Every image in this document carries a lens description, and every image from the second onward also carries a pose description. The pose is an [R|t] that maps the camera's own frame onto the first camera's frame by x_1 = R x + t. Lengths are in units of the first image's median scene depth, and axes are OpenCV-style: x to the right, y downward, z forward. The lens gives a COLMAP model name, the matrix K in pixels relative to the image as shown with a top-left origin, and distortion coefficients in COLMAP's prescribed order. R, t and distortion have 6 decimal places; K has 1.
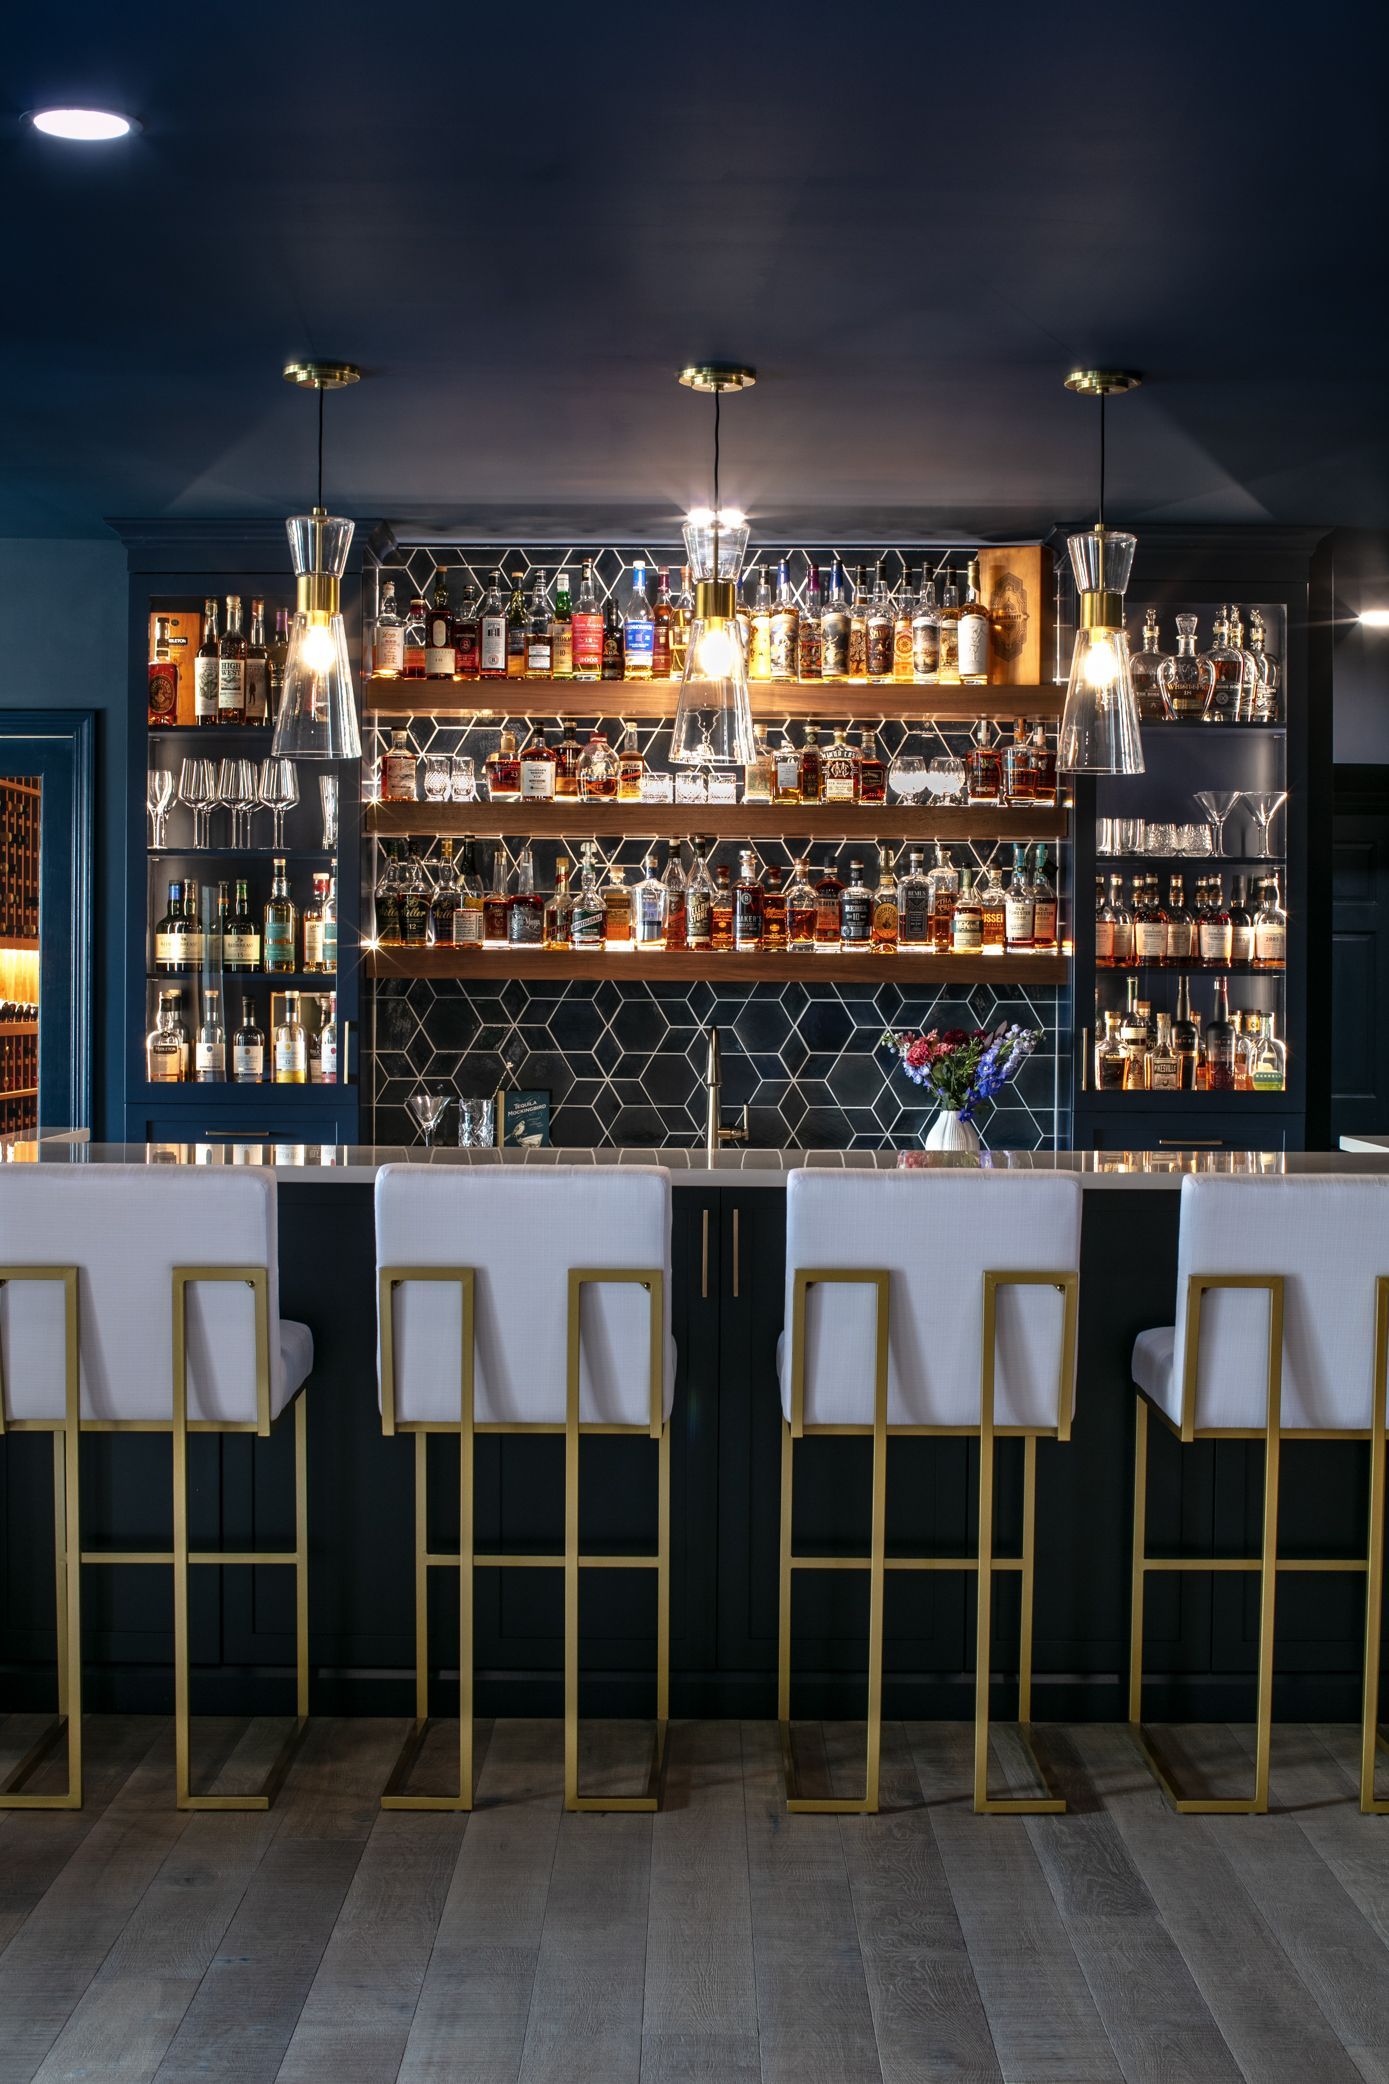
lens RADIAL K [[5872.4, 0, 694.5], [0, 5872.4, 1042.0], [0, 0, 1]] dist [-0.049196, -0.099091]
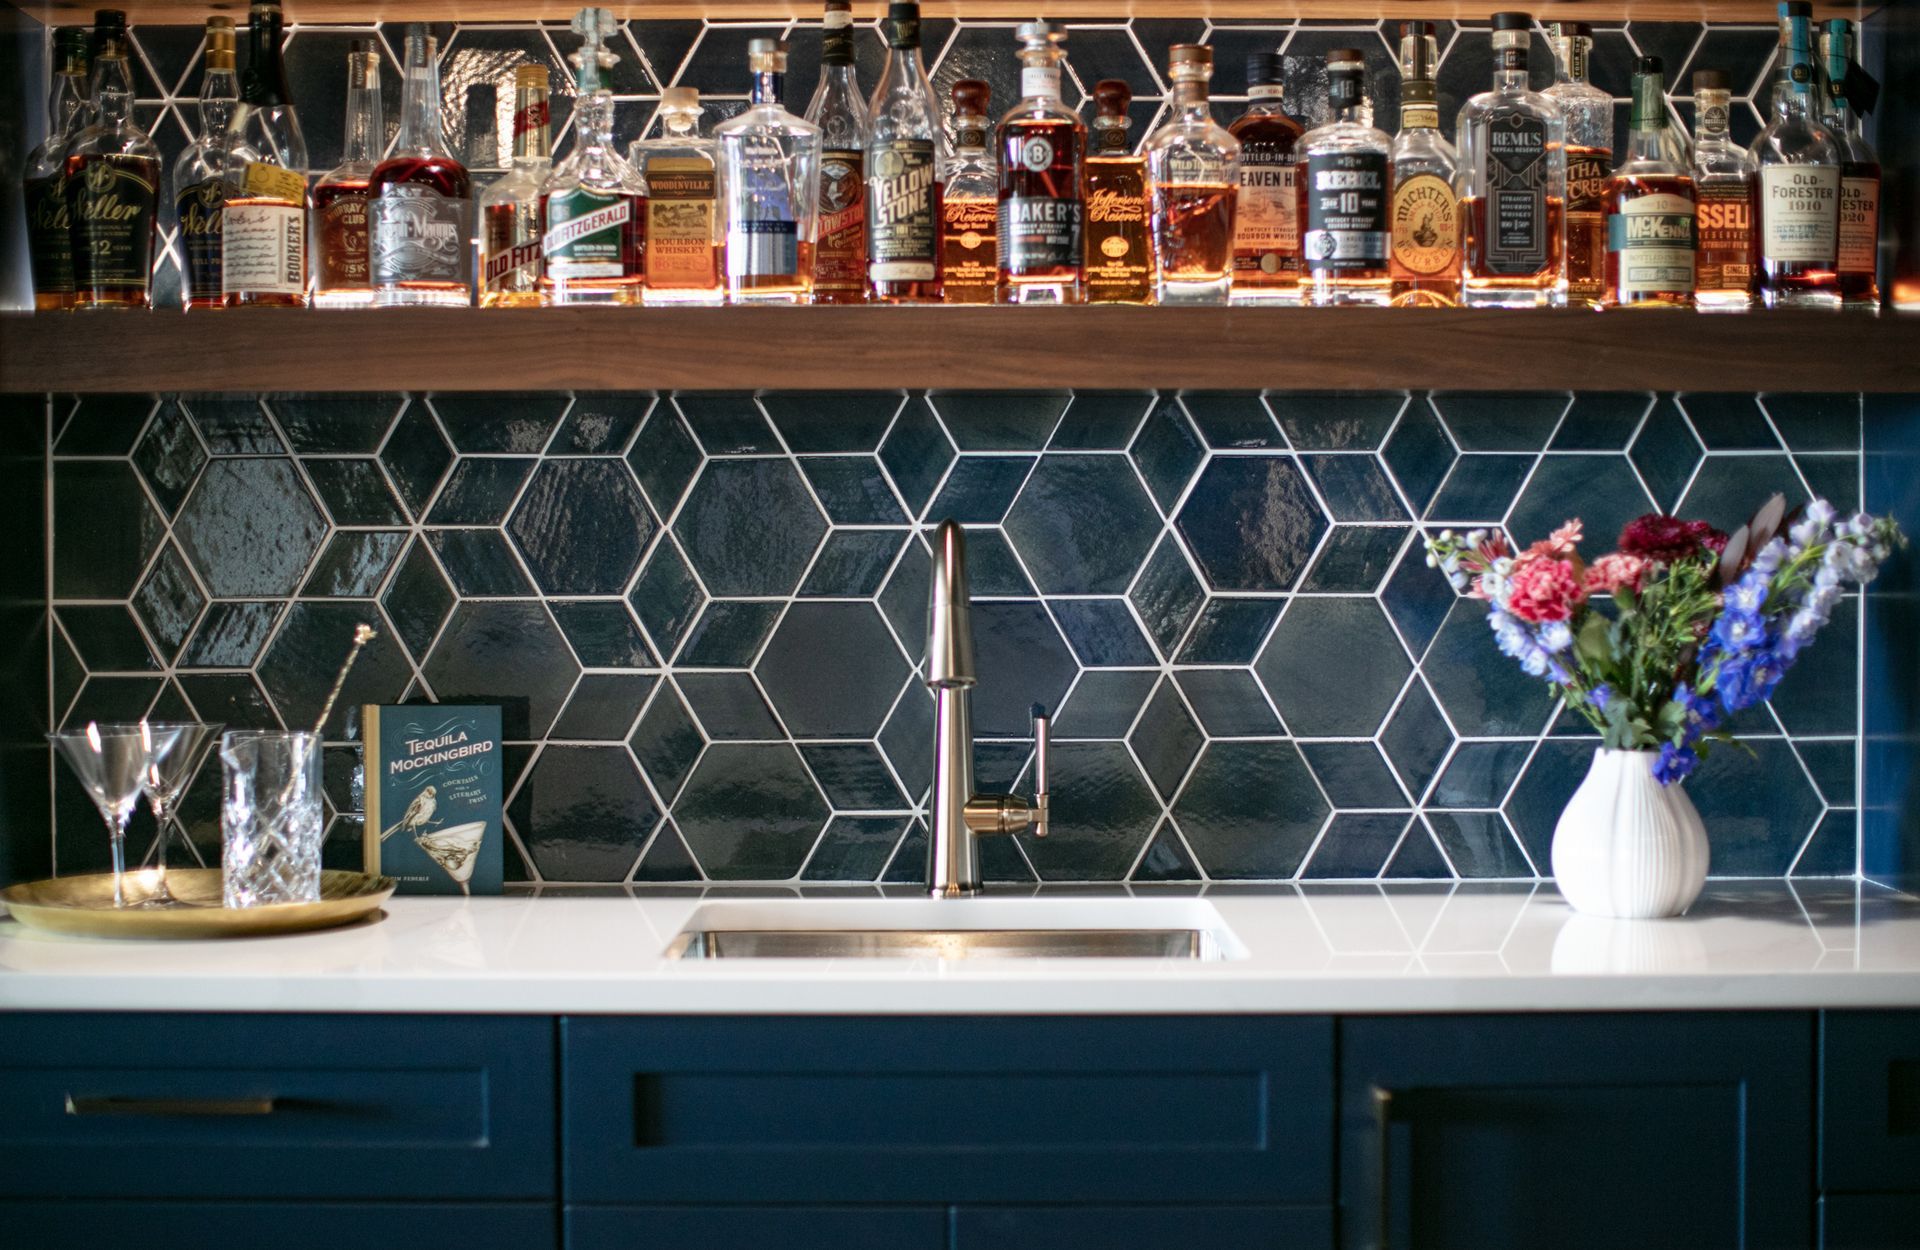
lens RADIAL K [[4741.8, 0, 960.0], [0, 4741.8, 625.0], [0, 0, 1]] dist [-0.488695, 0.679145]
pose [[0.999949, -0.009641, -0.003115, 0.004768], [0.009638, 0.999953, -0.000984, 0.004025], [0.003124, 0.000954, 0.999995, 0.713107]]
